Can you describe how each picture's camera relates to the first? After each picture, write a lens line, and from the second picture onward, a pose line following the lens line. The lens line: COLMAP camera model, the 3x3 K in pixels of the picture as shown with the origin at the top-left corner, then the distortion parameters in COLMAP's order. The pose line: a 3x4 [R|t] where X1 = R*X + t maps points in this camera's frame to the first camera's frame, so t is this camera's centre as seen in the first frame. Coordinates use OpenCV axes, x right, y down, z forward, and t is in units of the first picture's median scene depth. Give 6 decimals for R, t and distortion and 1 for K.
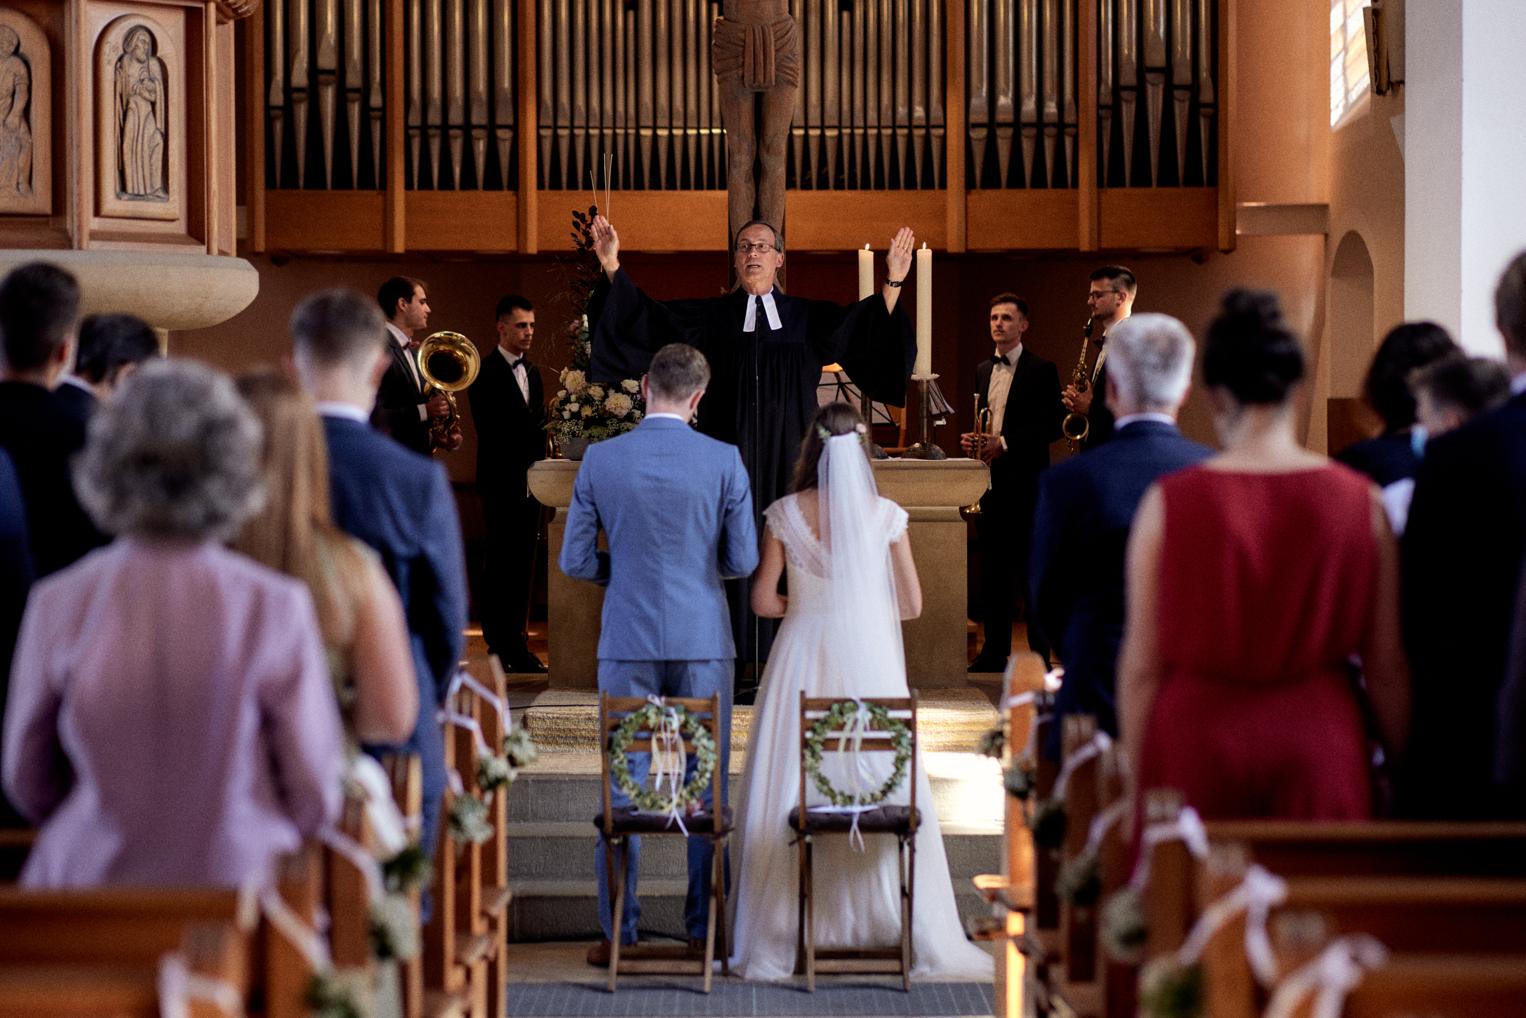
lens RADIAL K [[3733.2, 0, 763.0], [0, 3733.2, 509.0], [0, 0, 1]] dist [0.120827, 0.429754]
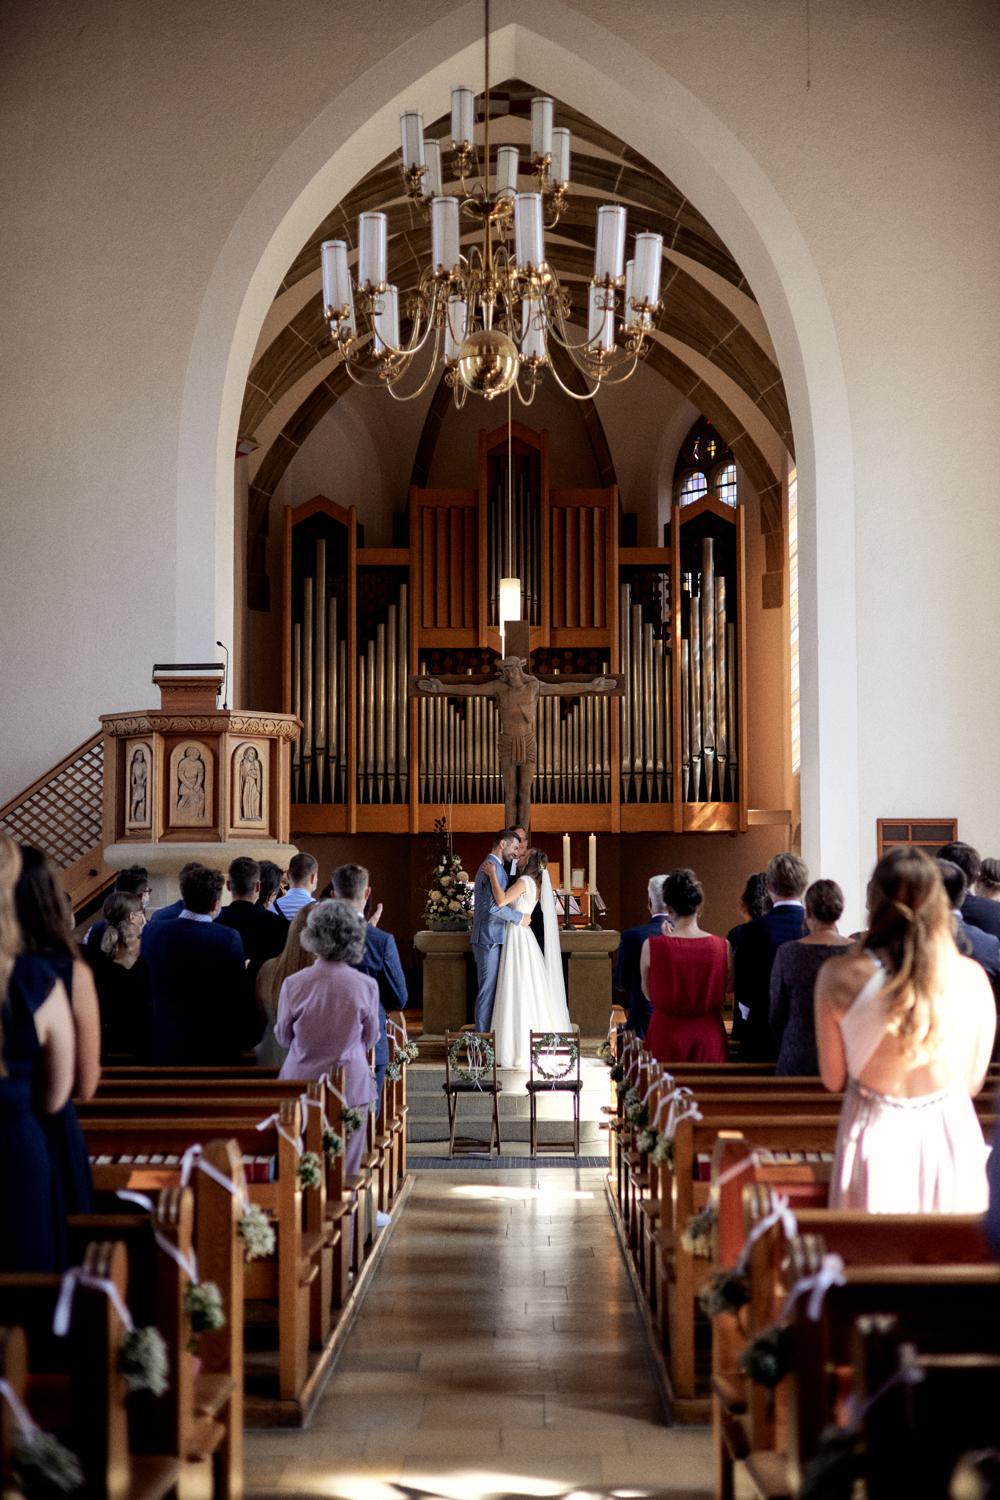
lens RADIAL K [[3086.5, 0, 500.0], [0, 3086.5, 750.0], [0, 0, 1]] dist [0.415052, -0.049346]
pose [[0.999475, -0.002622, -0.032303, 0.042800], [0.000299, 0.997424, -0.071732, 0.010032], [0.032408, 0.071685, 0.996901, -0.754135]]
